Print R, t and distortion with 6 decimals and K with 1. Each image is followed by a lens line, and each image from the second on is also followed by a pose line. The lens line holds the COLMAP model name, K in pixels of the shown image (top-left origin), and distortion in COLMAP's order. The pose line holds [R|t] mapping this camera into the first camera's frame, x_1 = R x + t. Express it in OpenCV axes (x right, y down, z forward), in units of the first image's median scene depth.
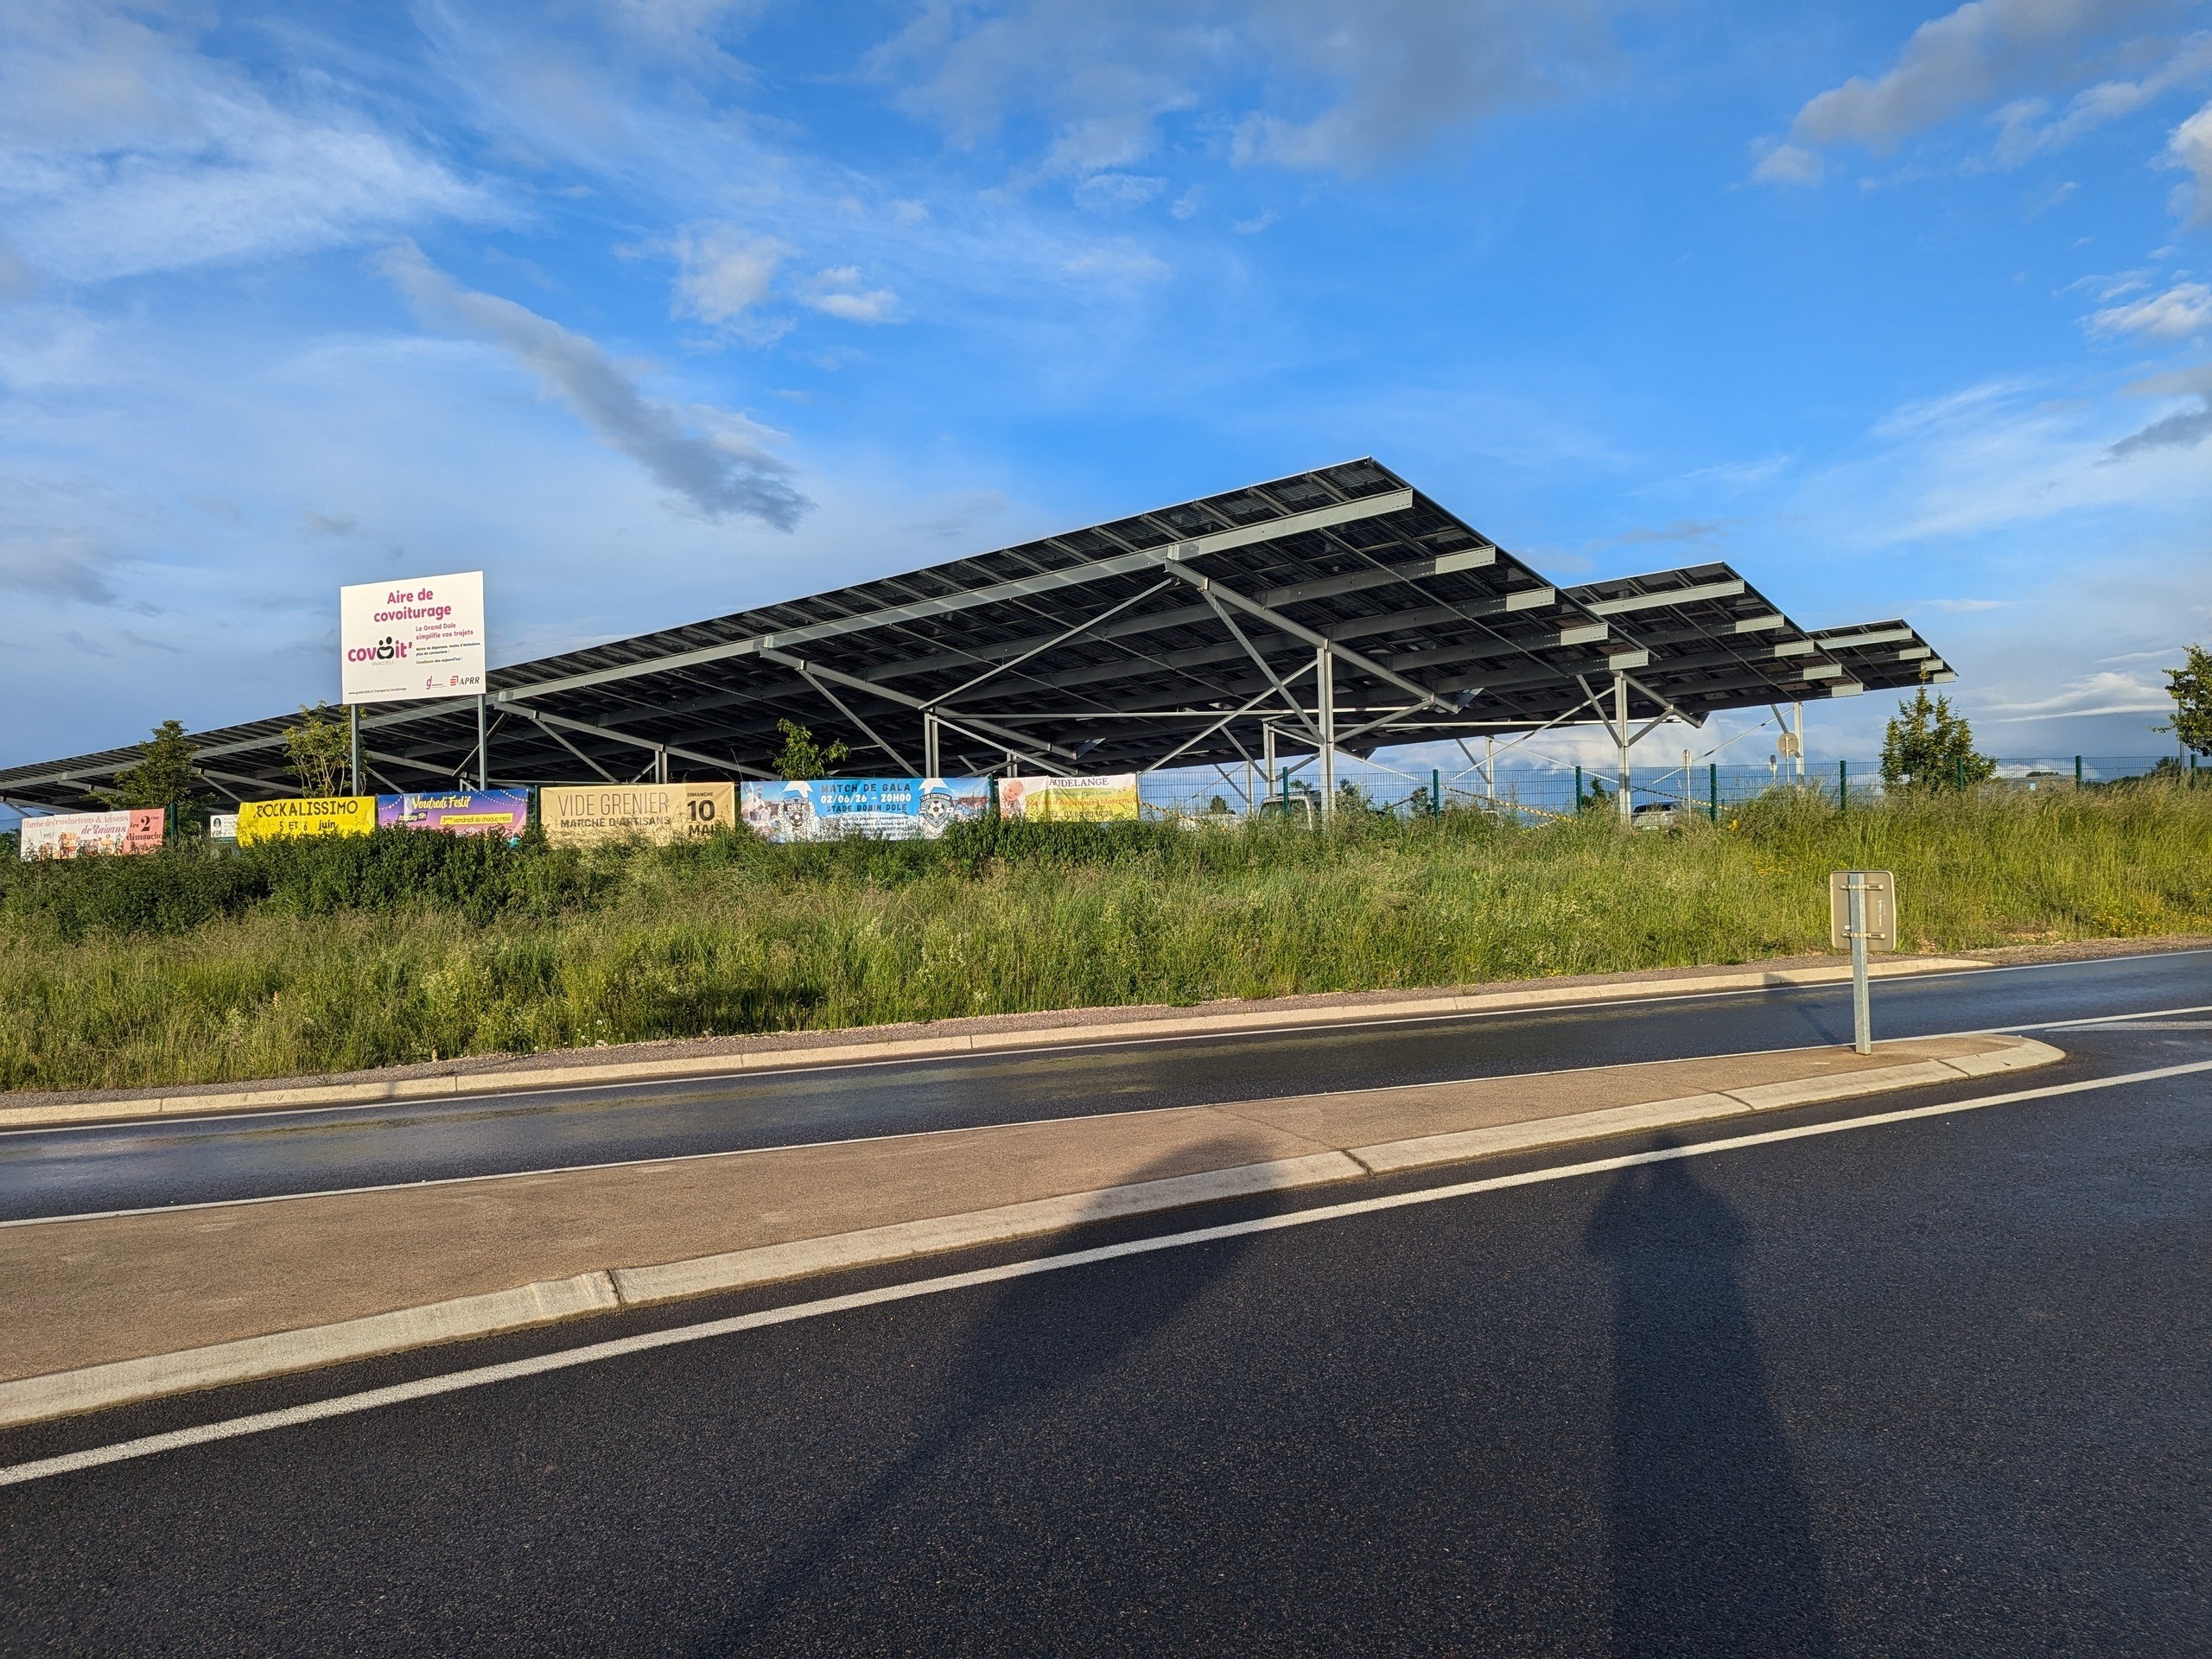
lens RADIAL K [[1731.2, 0, 1106.0], [0, 1731.2, 829.5], [0, 0, 1]] dist [0.059712, -0.020843]
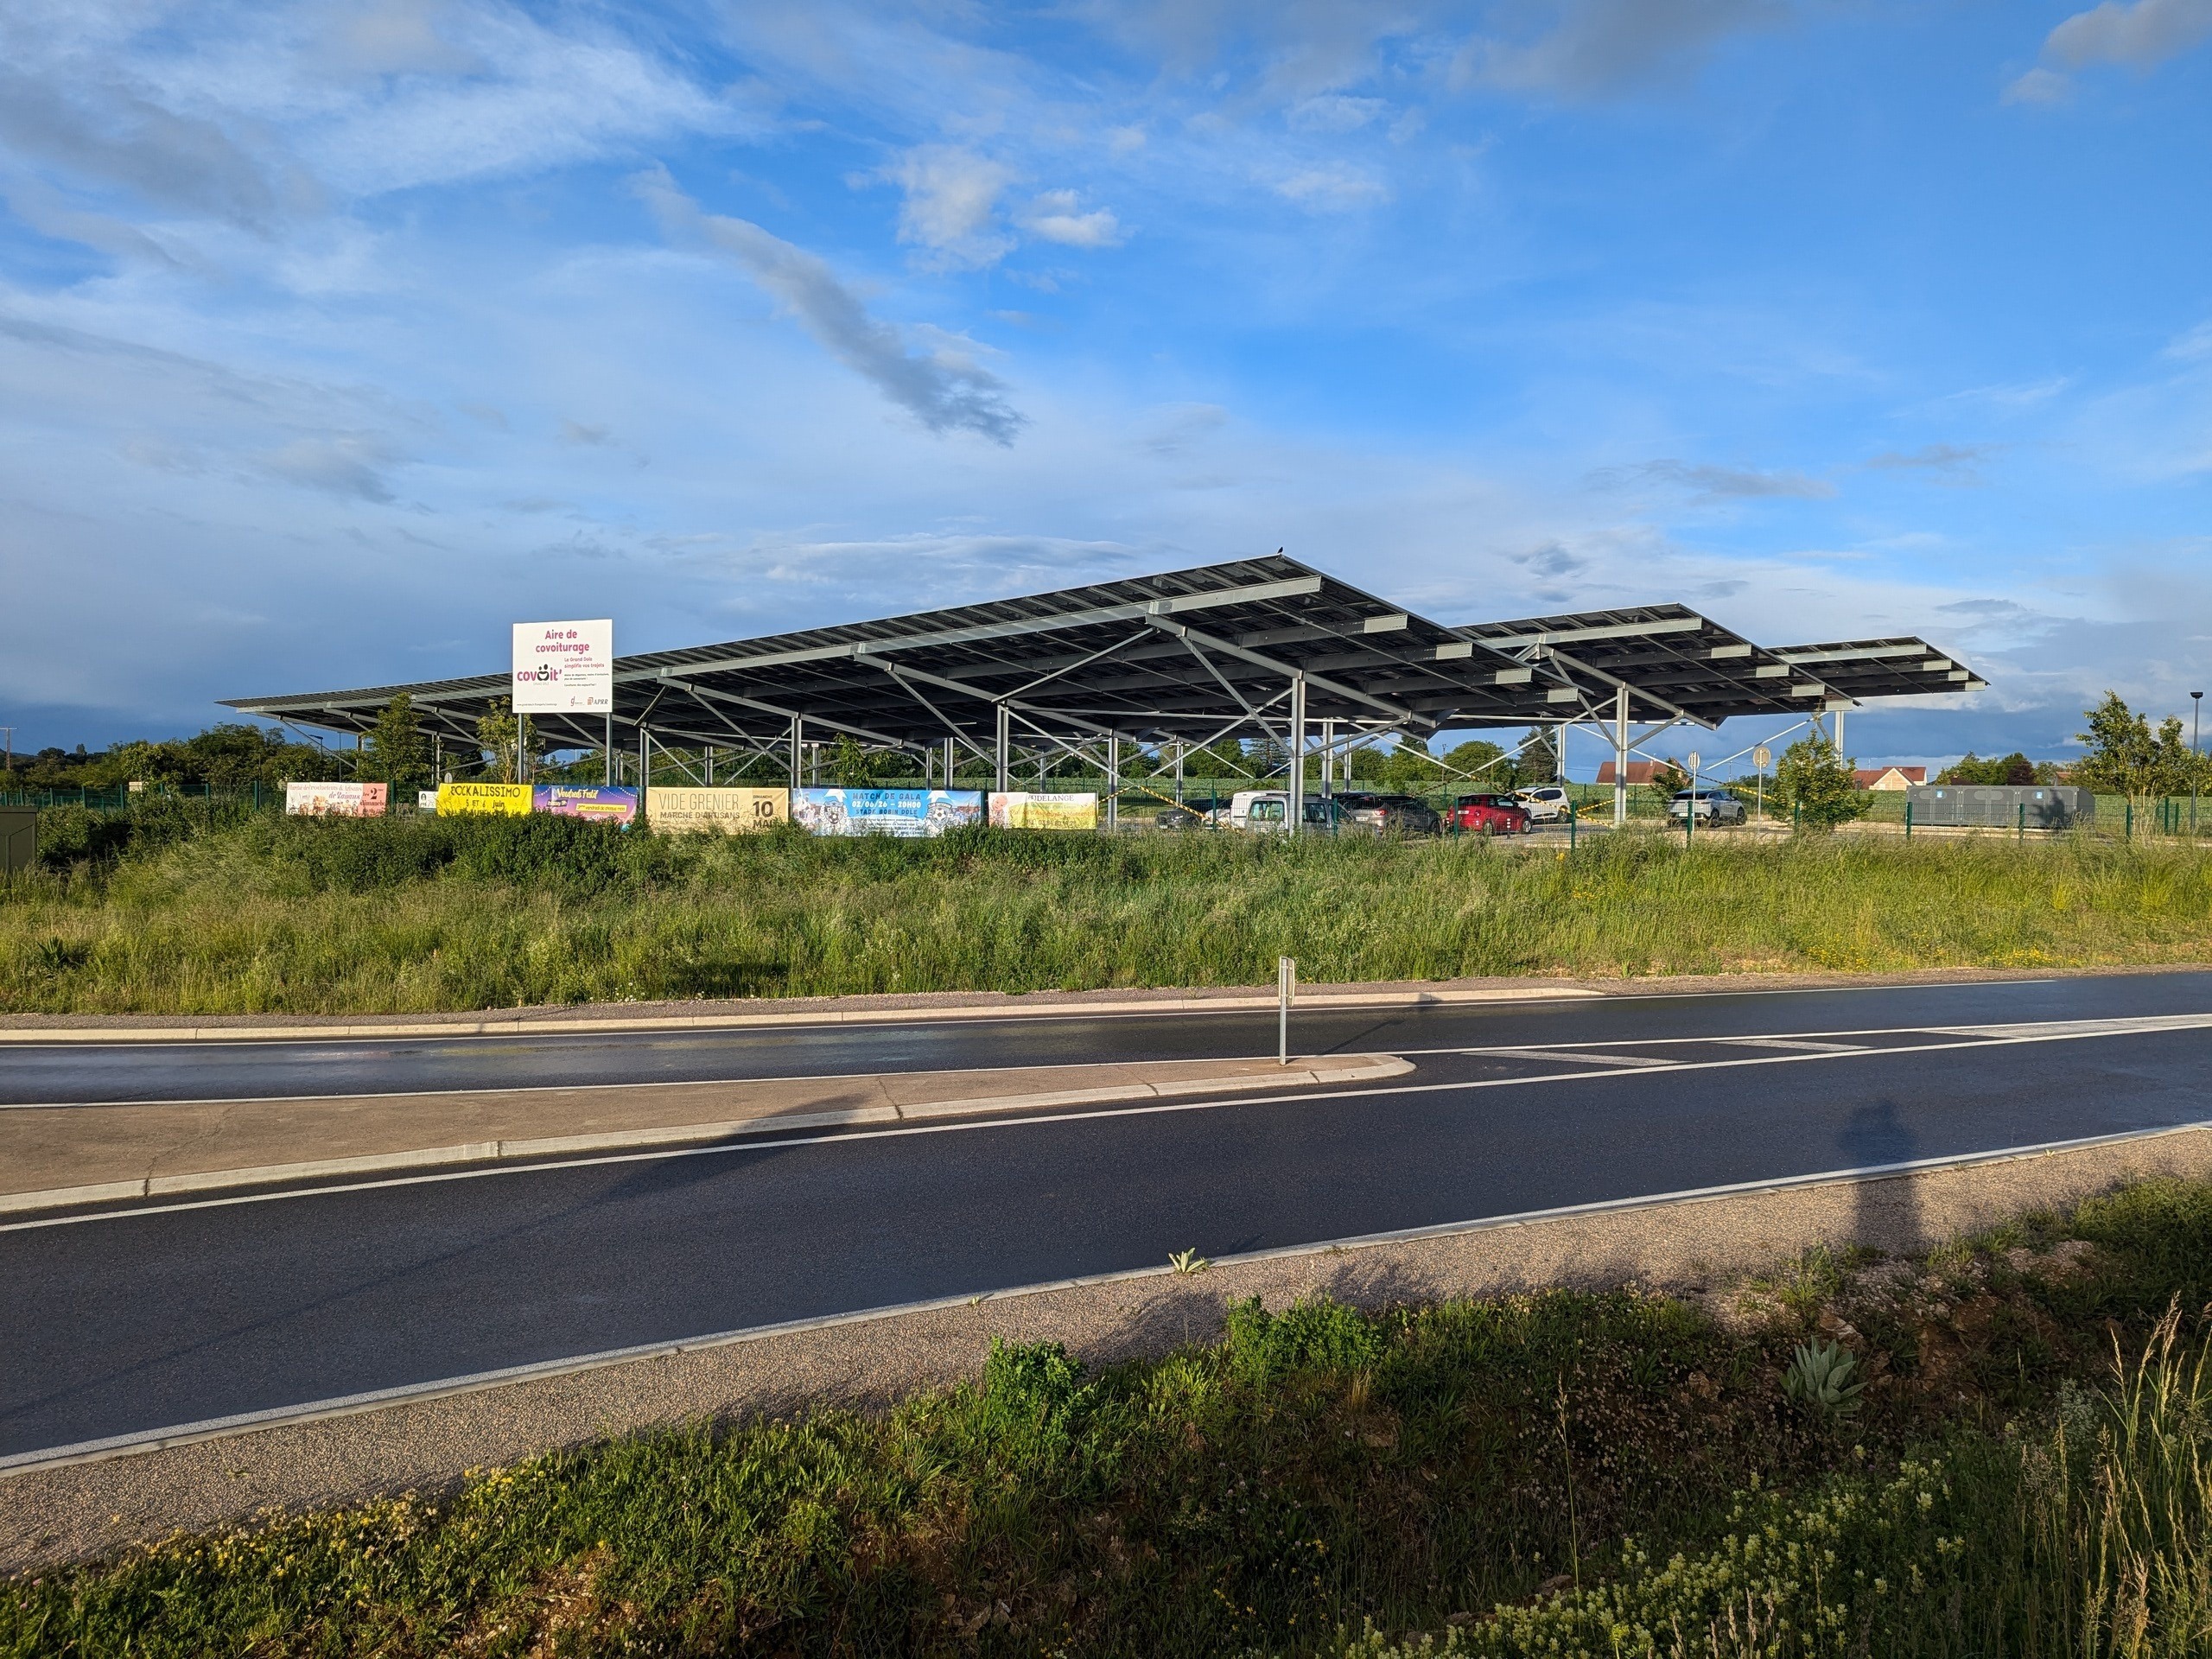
lens RADIAL K [[1731.2, 0, 1106.0], [0, 1731.2, 829.5], [0, 0, 1]] dist [0.059712, -0.020843]
pose [[0.991899, 0.044119, -0.119119, 0.171960], [-0.038242, 0.997957, 0.051185, -0.068316], [0.121134, -0.046215, 0.991560, -0.260495]]
